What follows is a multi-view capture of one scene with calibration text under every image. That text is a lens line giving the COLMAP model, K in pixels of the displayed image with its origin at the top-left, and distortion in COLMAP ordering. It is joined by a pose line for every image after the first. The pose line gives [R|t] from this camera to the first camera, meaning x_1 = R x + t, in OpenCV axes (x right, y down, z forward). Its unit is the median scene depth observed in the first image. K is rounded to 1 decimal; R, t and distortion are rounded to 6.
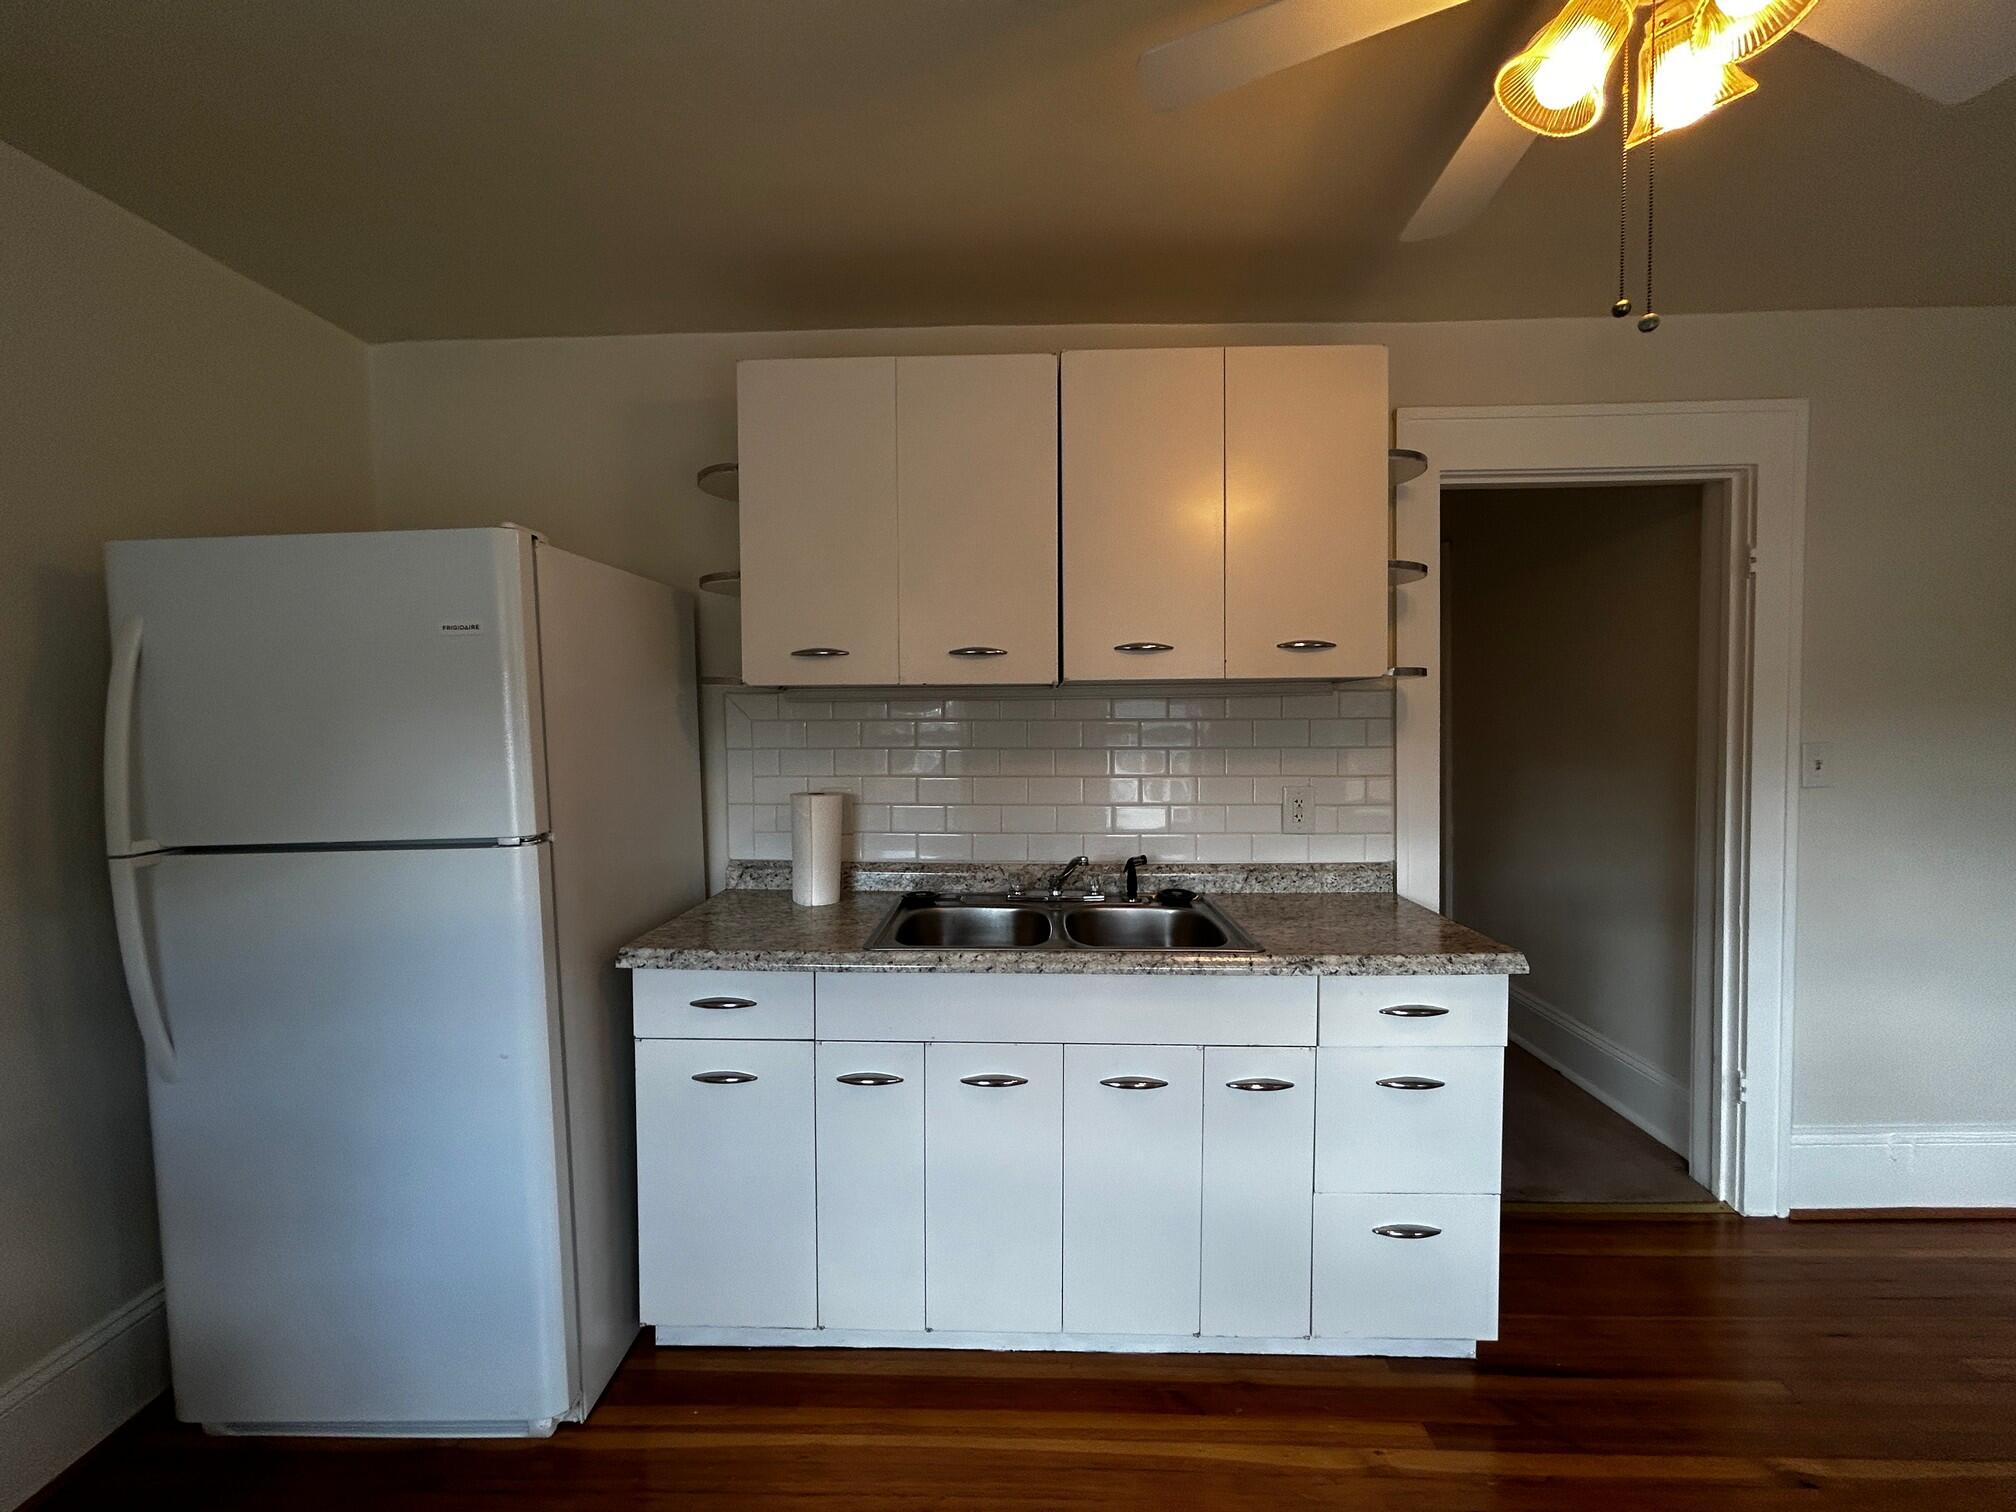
lens RADIAL K [[814.8, 0, 1011.0], [0, 814.8, 750.9], [0, 0, 1]] dist [-0.000838, 0.000441]
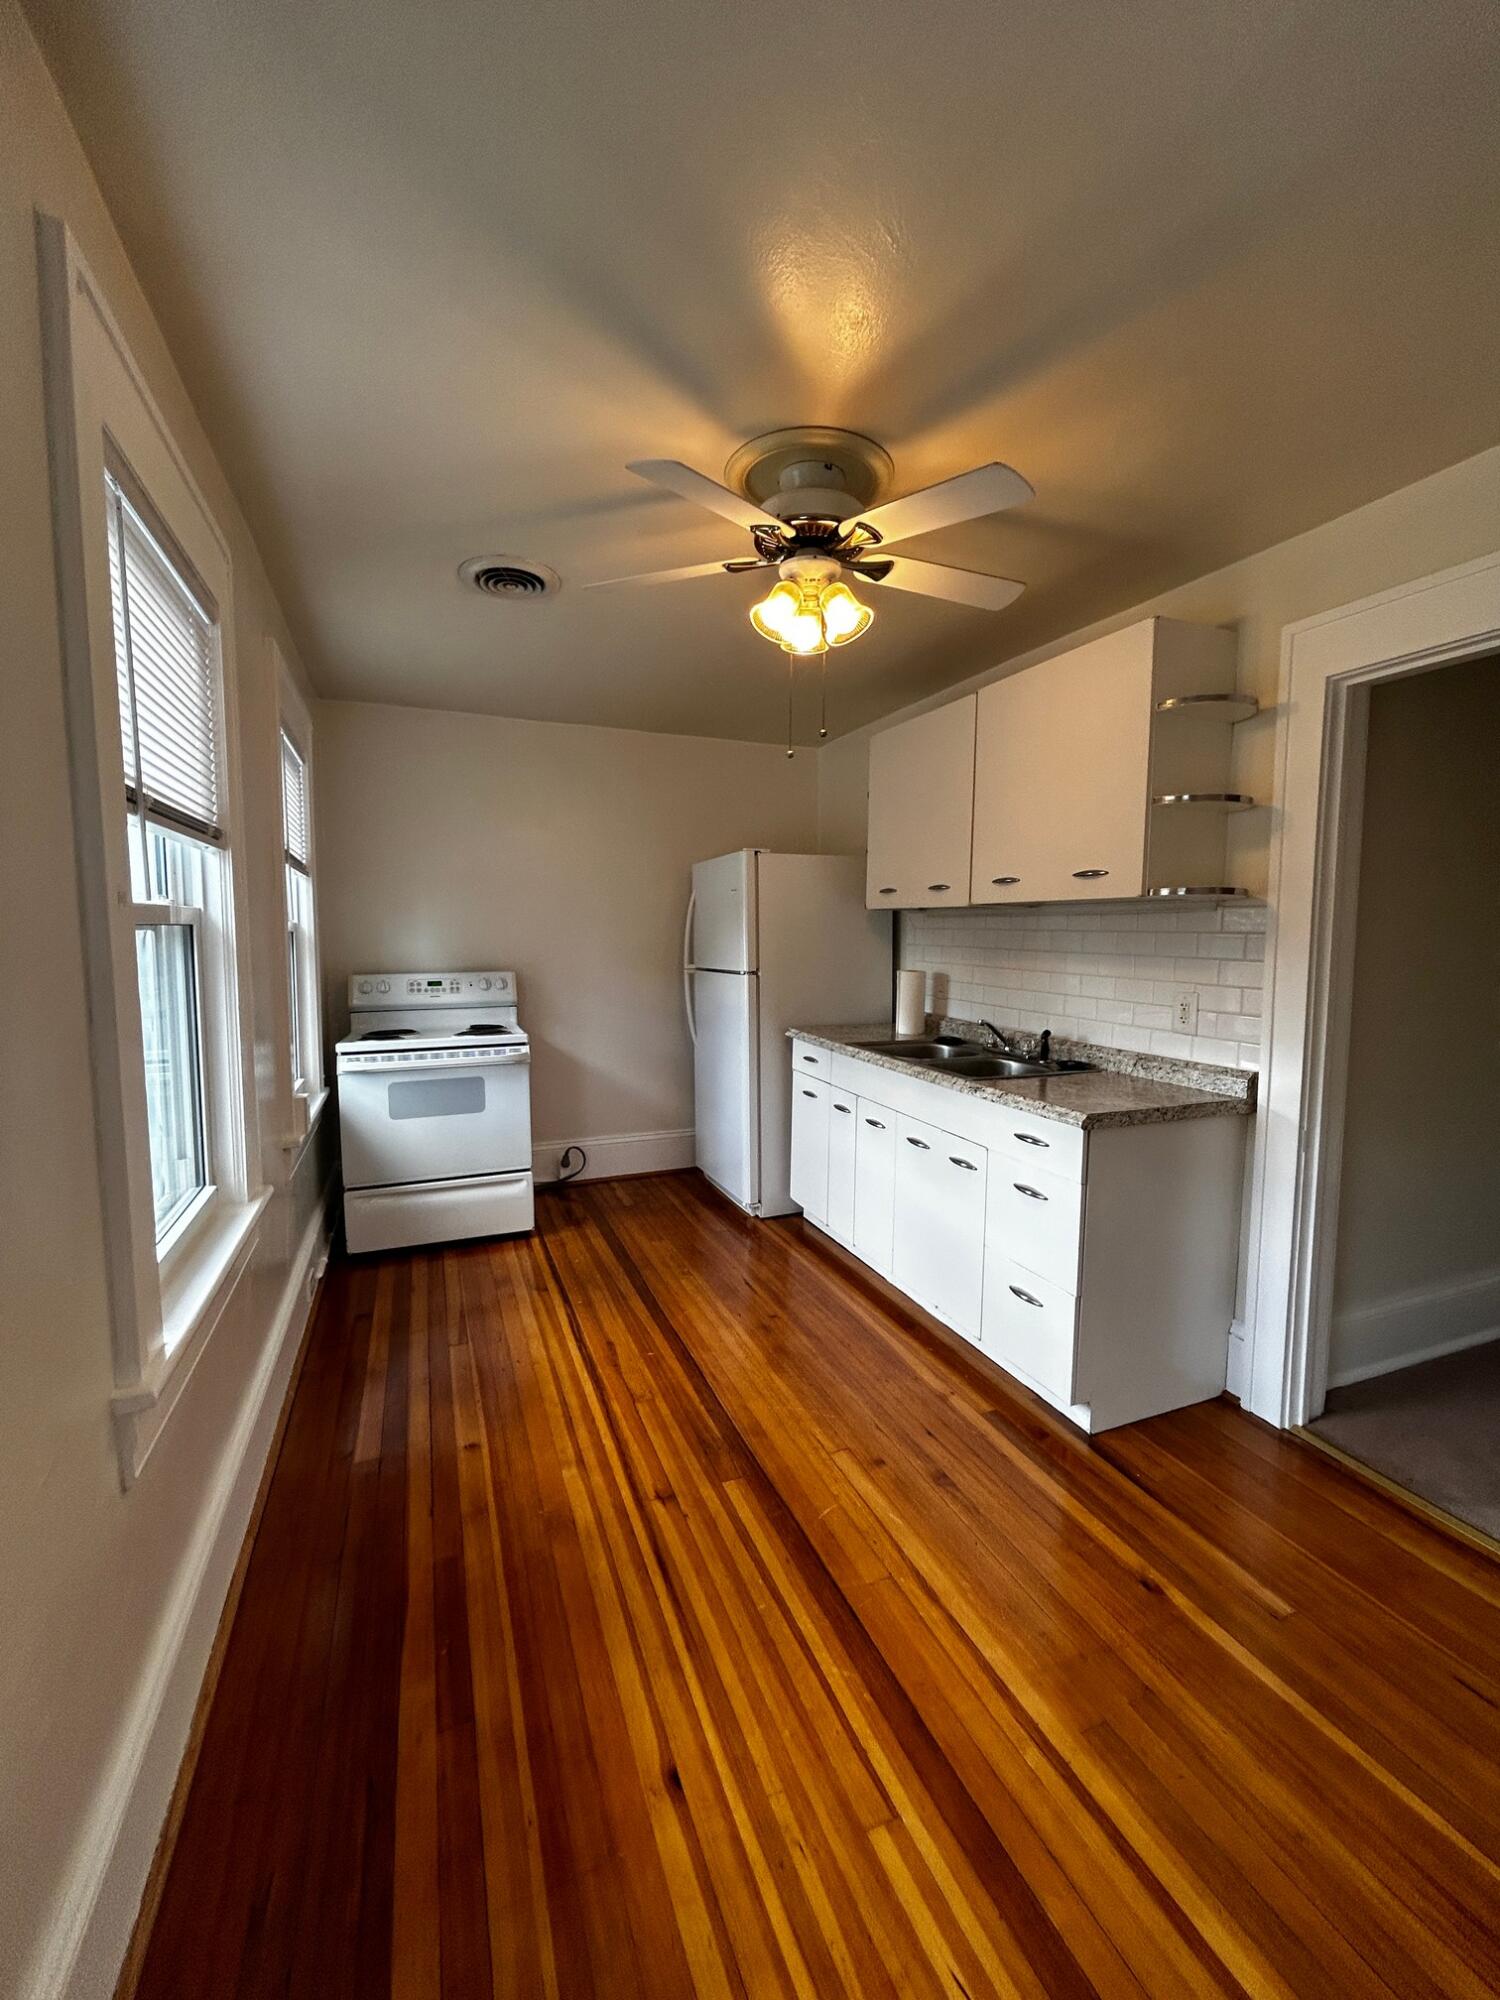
lens RADIAL K [[820.7, 0, 757.3], [0, 820.7, 994.7], [0, 0, 1]] dist [-0.001148, 0.000119]
pose [[0.404225, 0.083723, -0.910820, 1.329252], [-0.048732, 0.996359, 0.069959, -0.003646], [0.913360, 0.016107, 0.406833, -0.007177]]
